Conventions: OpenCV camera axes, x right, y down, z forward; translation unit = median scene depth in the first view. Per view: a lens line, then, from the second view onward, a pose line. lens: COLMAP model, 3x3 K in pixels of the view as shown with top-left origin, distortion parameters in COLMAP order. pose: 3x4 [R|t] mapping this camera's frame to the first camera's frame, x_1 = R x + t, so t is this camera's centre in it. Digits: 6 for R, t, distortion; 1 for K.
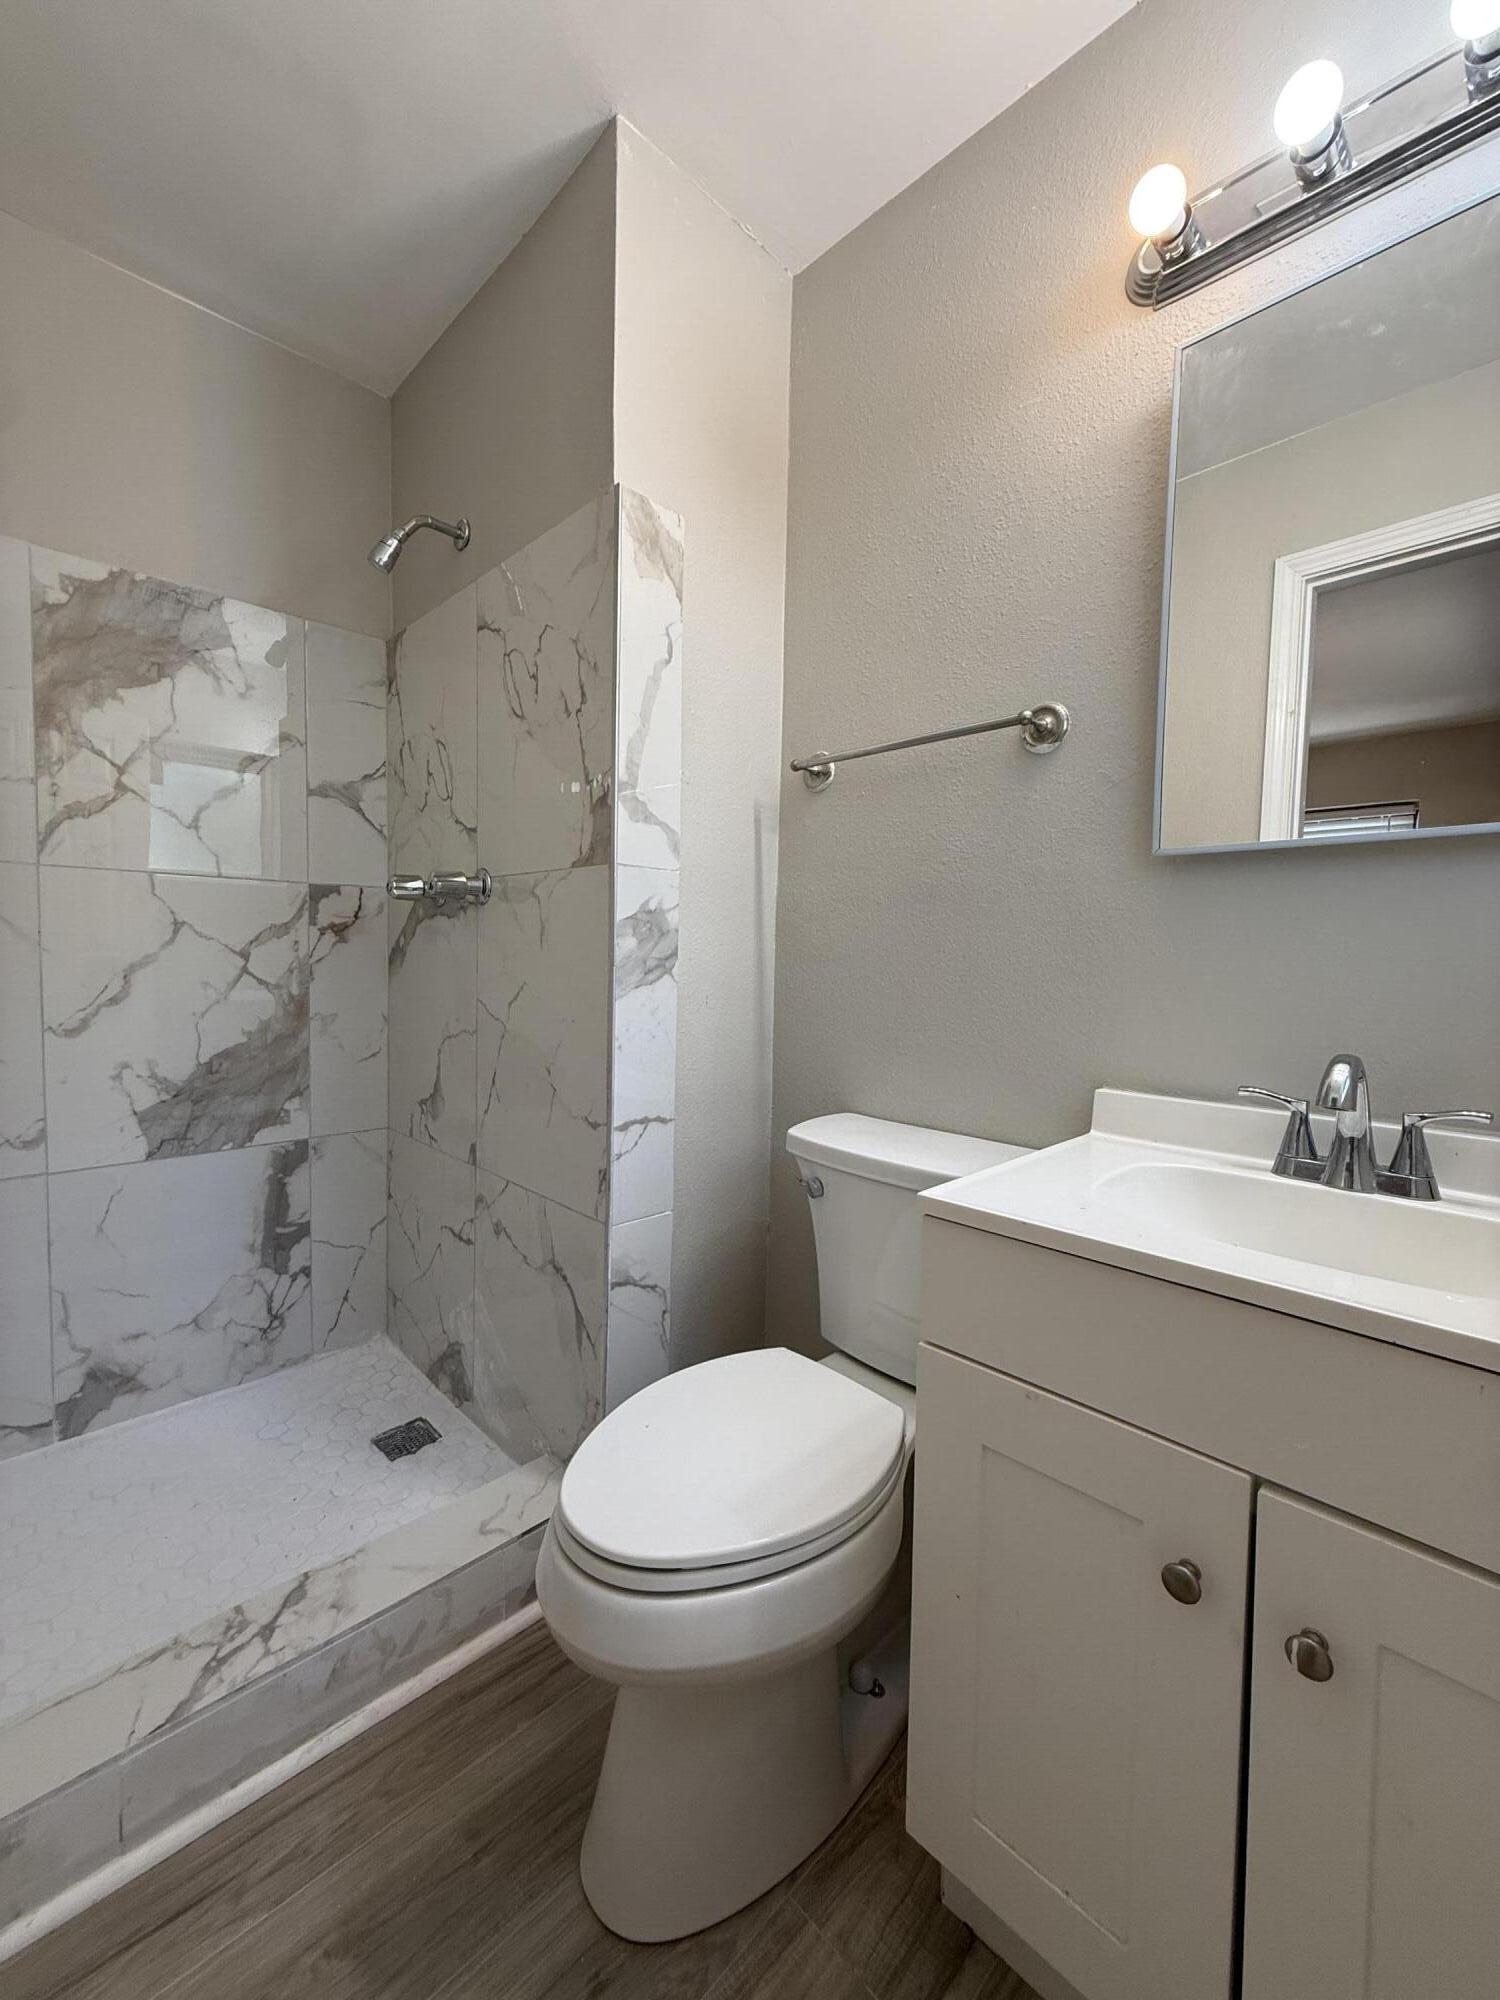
lens RADIAL K [[797.3, 0, 749.1], [0, 797.3, 999.7], [0, 0, 1]] dist [0.000350, 0.000594]
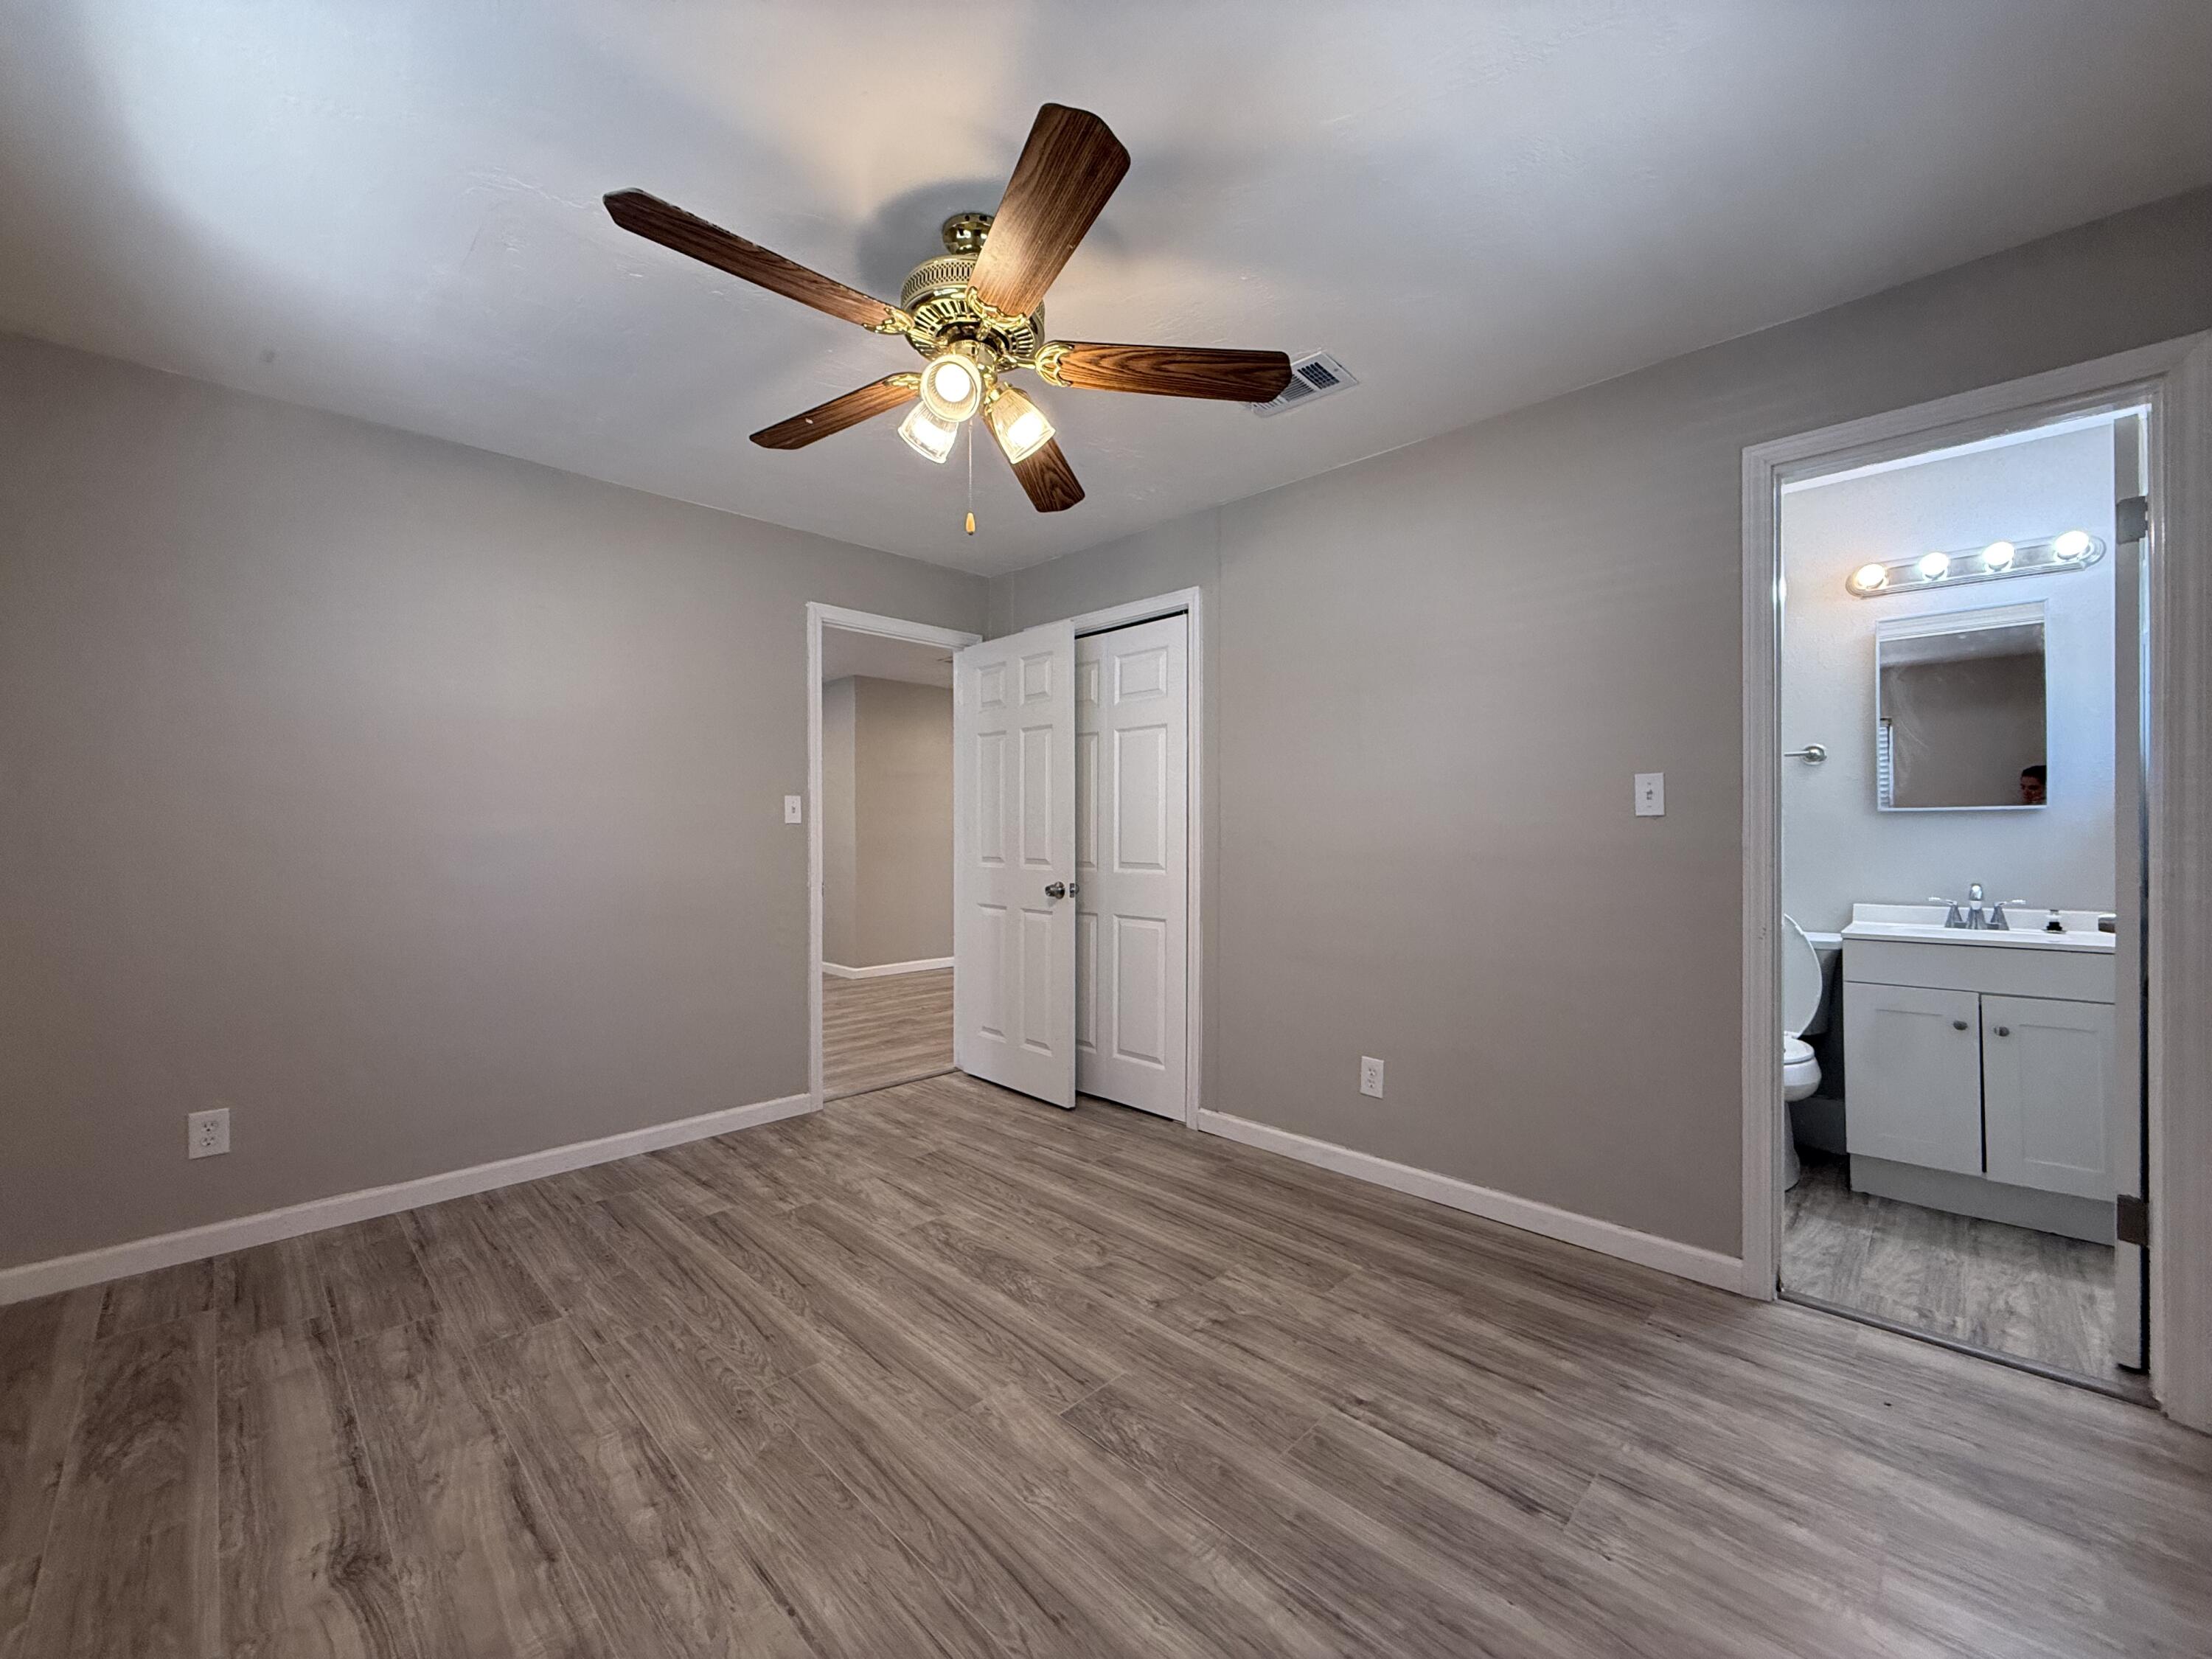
lens RADIAL K [[881.8, 0, 1102.8], [0, 881.8, 830.6], [0, 0, 1]] dist [0.000350, 0.000594]
pose [[0.999612, -0.024389, 0.013478, -2.504759], [0.025114, 0.998084, -0.056541, -0.021288], [-0.012073, 0.056857, 0.998309, -2.228834]]
